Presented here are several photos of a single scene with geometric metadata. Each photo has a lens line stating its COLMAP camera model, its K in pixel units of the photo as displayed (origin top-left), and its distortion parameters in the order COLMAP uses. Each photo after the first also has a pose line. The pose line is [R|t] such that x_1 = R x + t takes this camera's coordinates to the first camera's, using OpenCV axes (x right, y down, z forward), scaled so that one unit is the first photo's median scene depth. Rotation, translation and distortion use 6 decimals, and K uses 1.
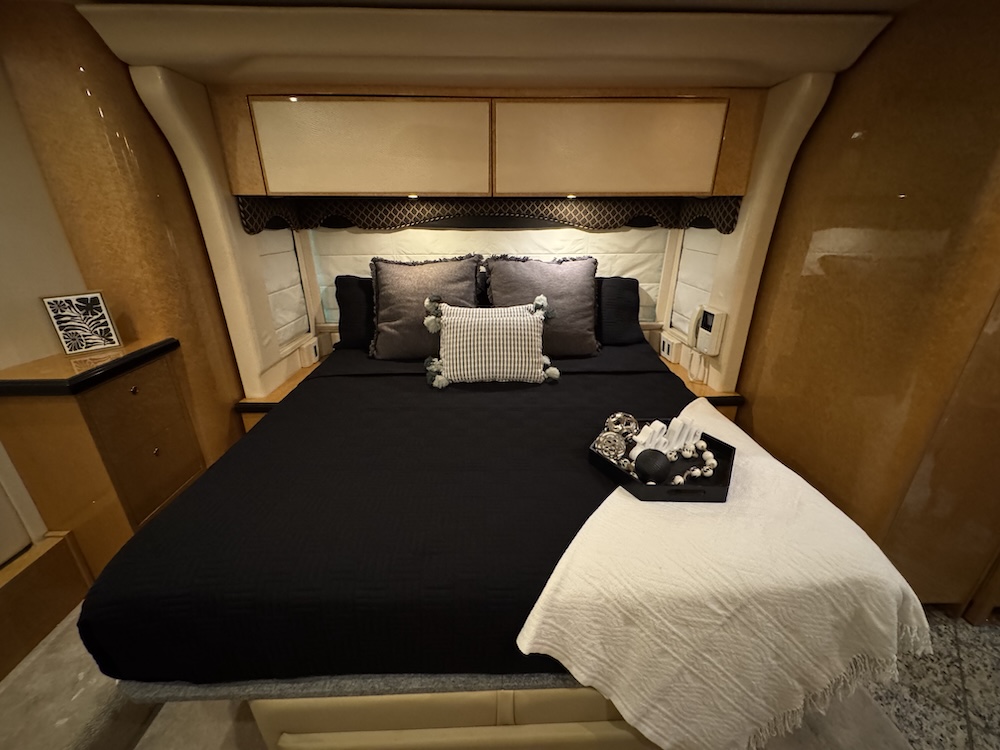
lens RADIAL K [[398.5, 0, 500.1], [0, 398.5, 377.2], [0, 0, 1]] dist [0.002179, -0.000205]
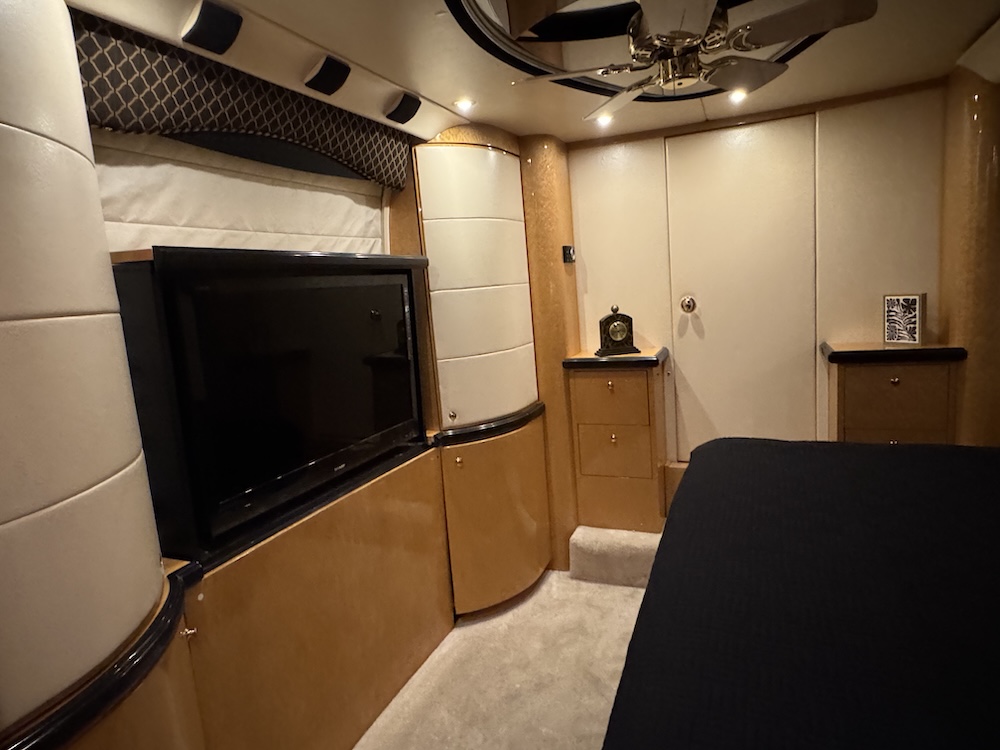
lens RADIAL K [[597.2, 0, 497.8], [0, 597.2, 374.2], [0, 0, 1]] dist [0.001752, 0.001242]
pose [[-0.403726, 0.167913, -0.899339, 0.697146], [-0.271366, 0.916797, 0.292992, -0.118466], [0.873708, 0.362338, -0.324569, 0.385876]]
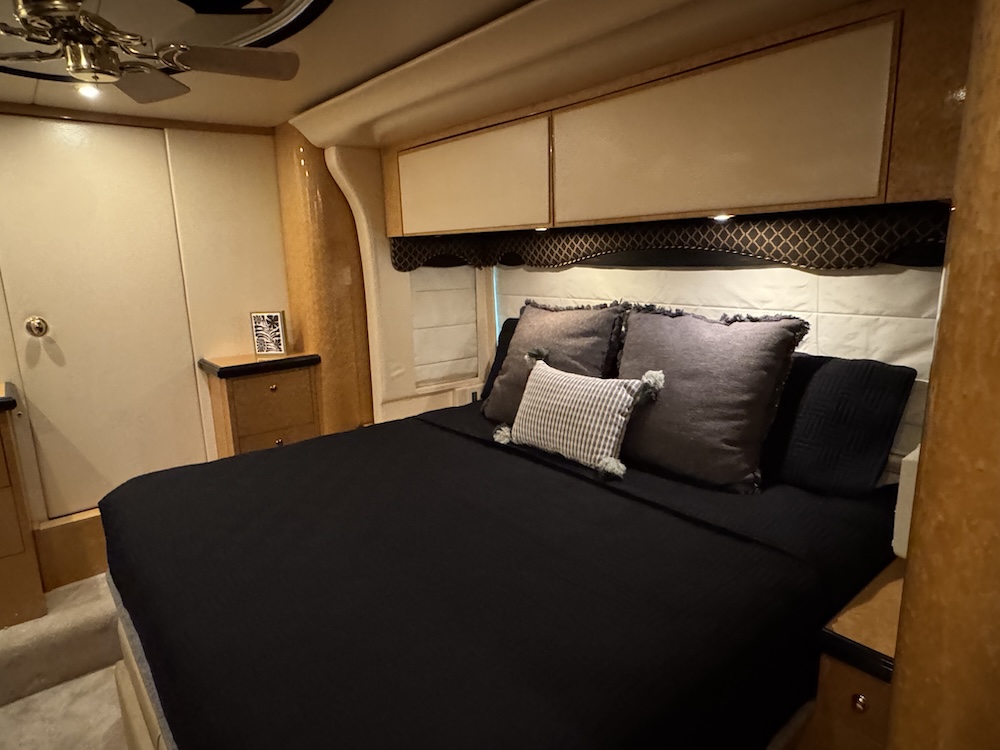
lens RADIAL K [[597.2, 0, 498.9], [0, 597.2, 375.3], [0, 0, 1]] dist [0.001752, 0.001242]
pose [[0.615796, 0.145793, -0.774299, 0.668826], [-0.275209, 0.960633, -0.037994, -0.090145], [0.738278, 0.236491, 0.631678, 0.219947]]
